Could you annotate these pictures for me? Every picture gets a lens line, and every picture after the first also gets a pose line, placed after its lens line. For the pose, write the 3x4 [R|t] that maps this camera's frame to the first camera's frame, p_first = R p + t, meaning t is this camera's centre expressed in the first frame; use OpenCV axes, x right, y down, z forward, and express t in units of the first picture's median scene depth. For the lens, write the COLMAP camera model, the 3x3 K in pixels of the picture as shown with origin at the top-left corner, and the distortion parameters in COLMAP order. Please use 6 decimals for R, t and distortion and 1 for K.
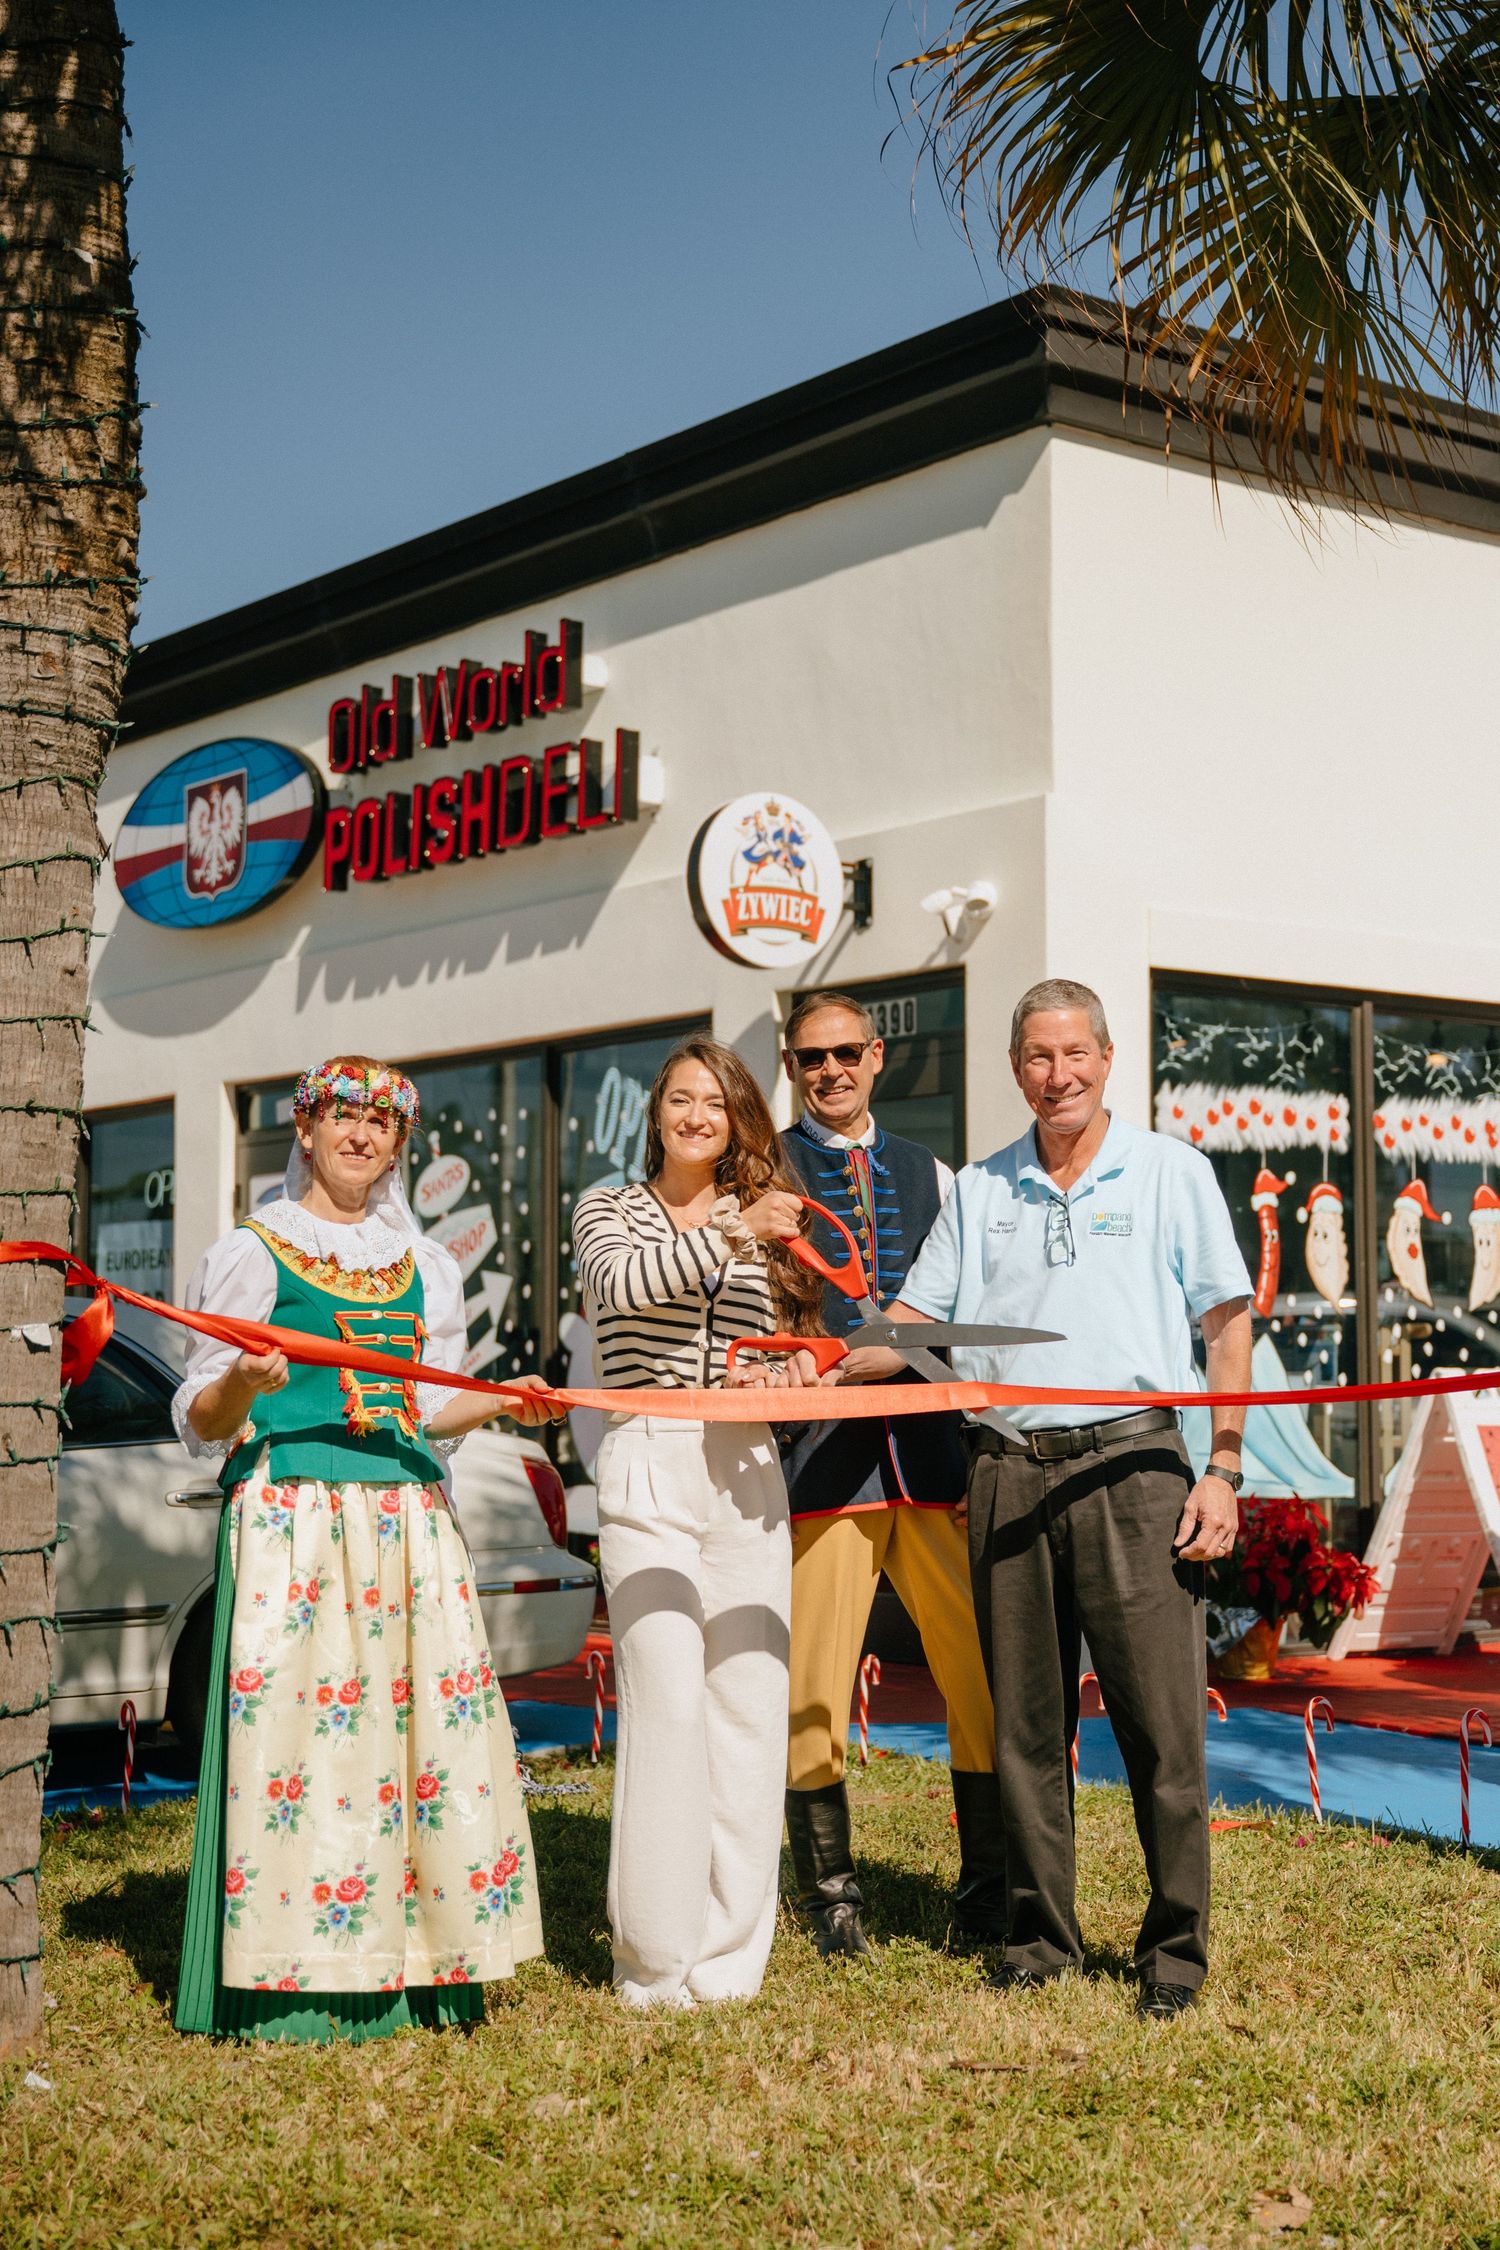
lens RADIAL K [[3317.0, 0, 750.4], [0, 3317.0, 1126.9], [0, 0, 1]] dist [-0.004661, 0.000000]
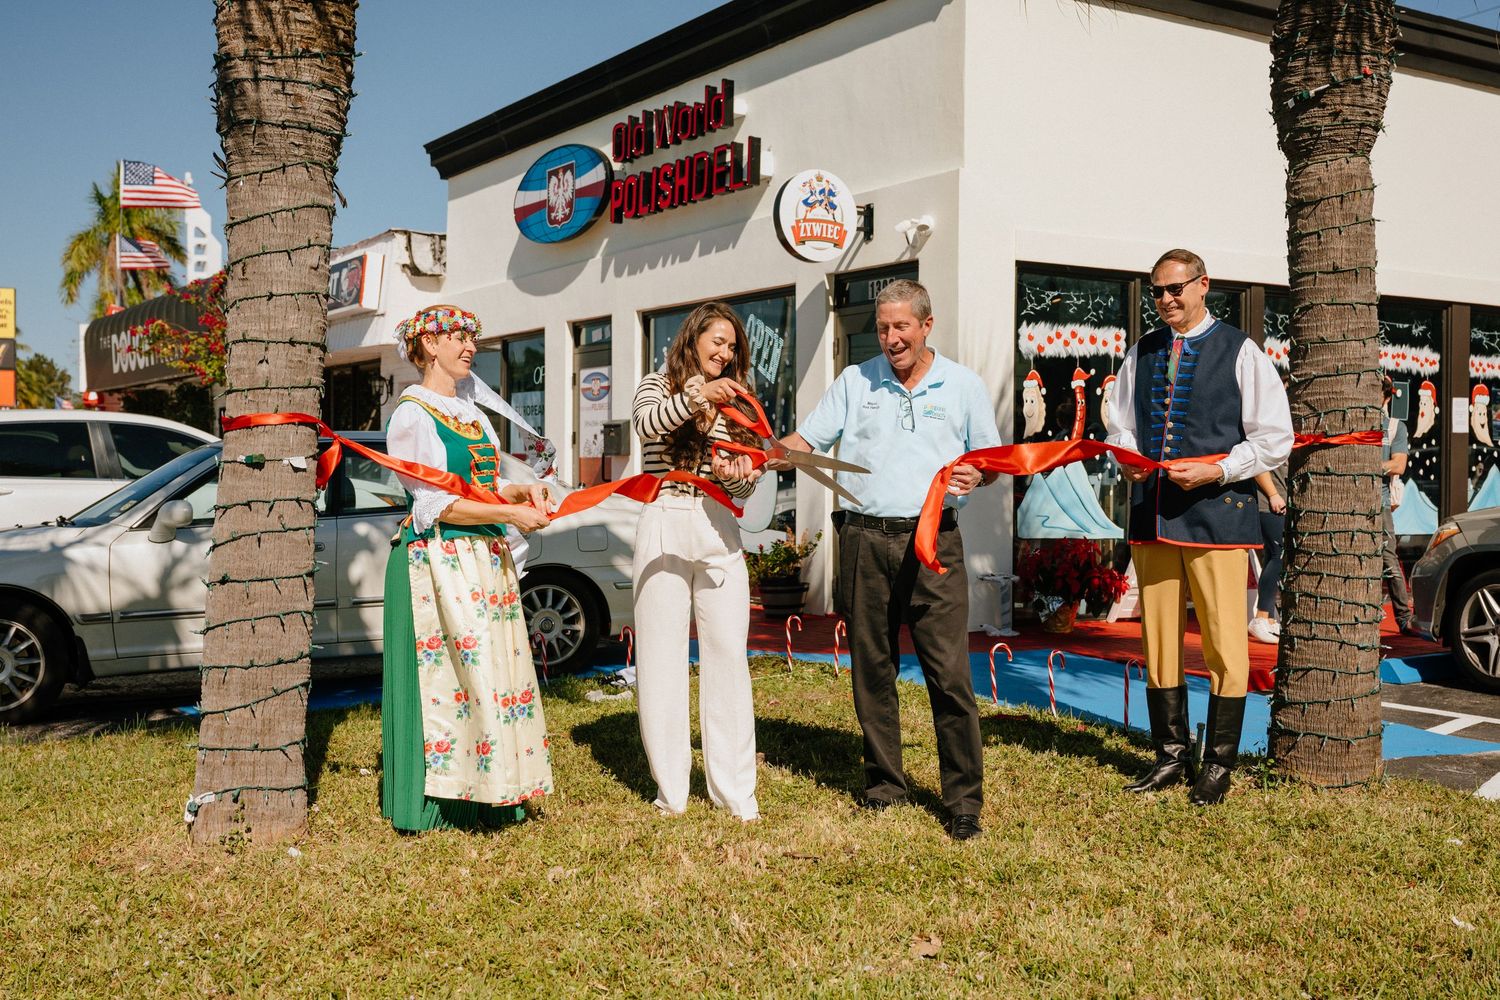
lens RADIAL K [[1638.0, 0, 743.5], [0, 1638.0, 498.8], [0, 0, 1]] dist [-0.010850, 0.000000]
pose [[0.995393, 0.008142, -0.095528, 0.053414], [0.001079, 0.995374, 0.096074, -0.002528], [0.095868, -0.095735, 0.990780, 0.042956]]
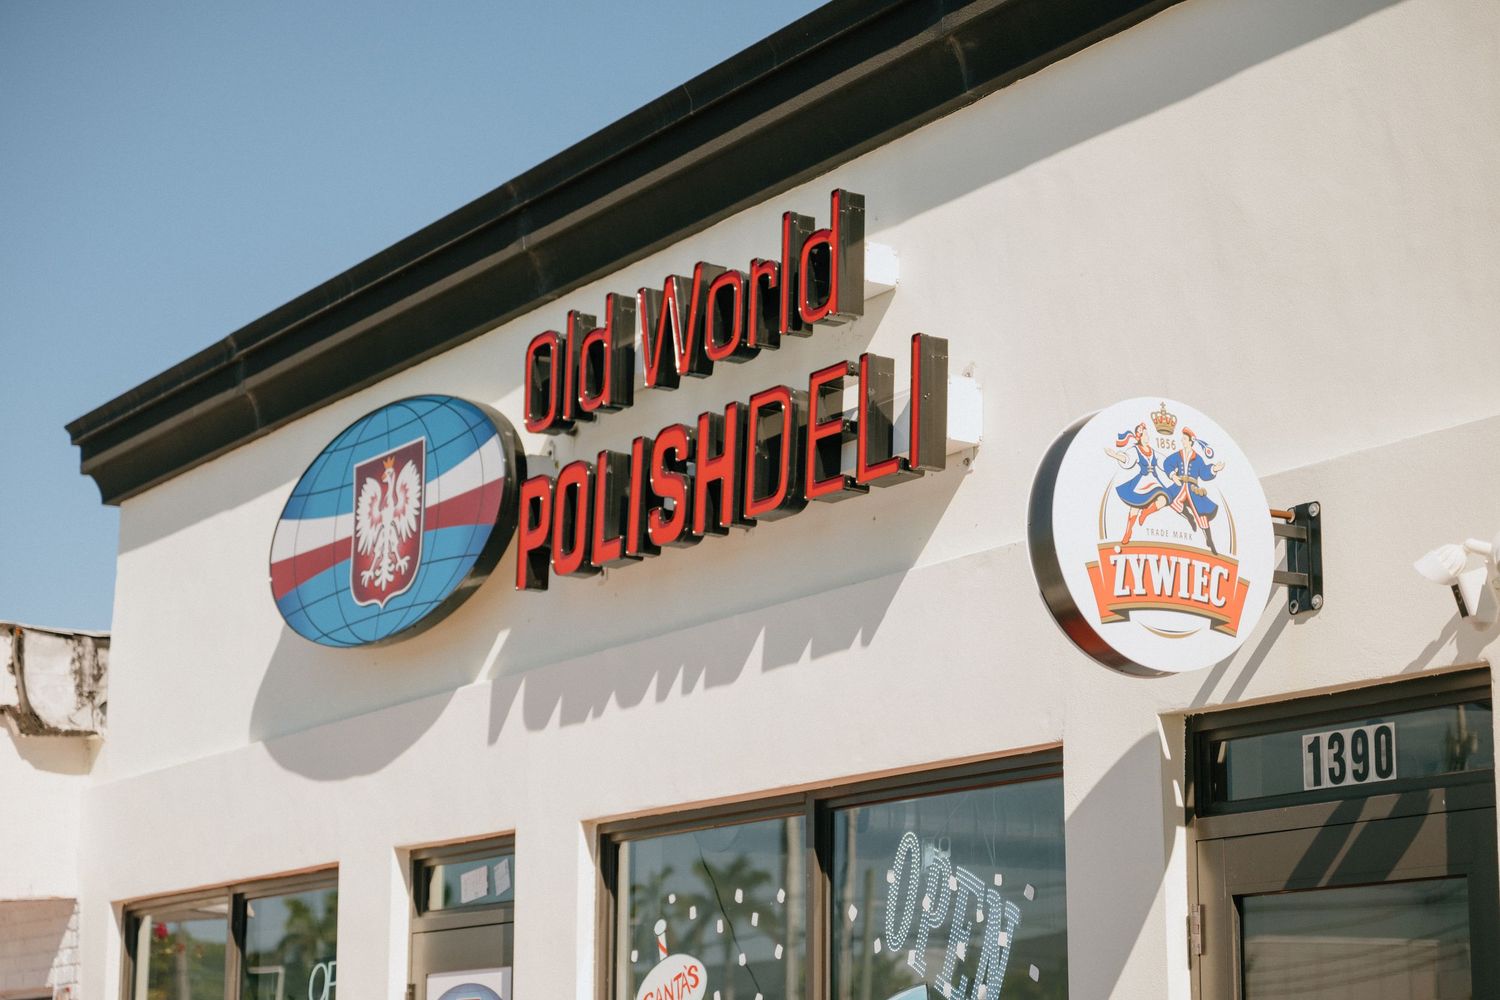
lens RADIAL K [[3040.4, 0, 754.7], [0, 3040.4, 508.2], [0, 0, 1]] dist [0.018562, 0.000000]
pose [[0.996113, -0.011140, -0.087377, -0.019961], [0.000692, 0.992930, -0.118704, -0.010509], [0.088082, 0.118182, 0.989078, 0.409703]]
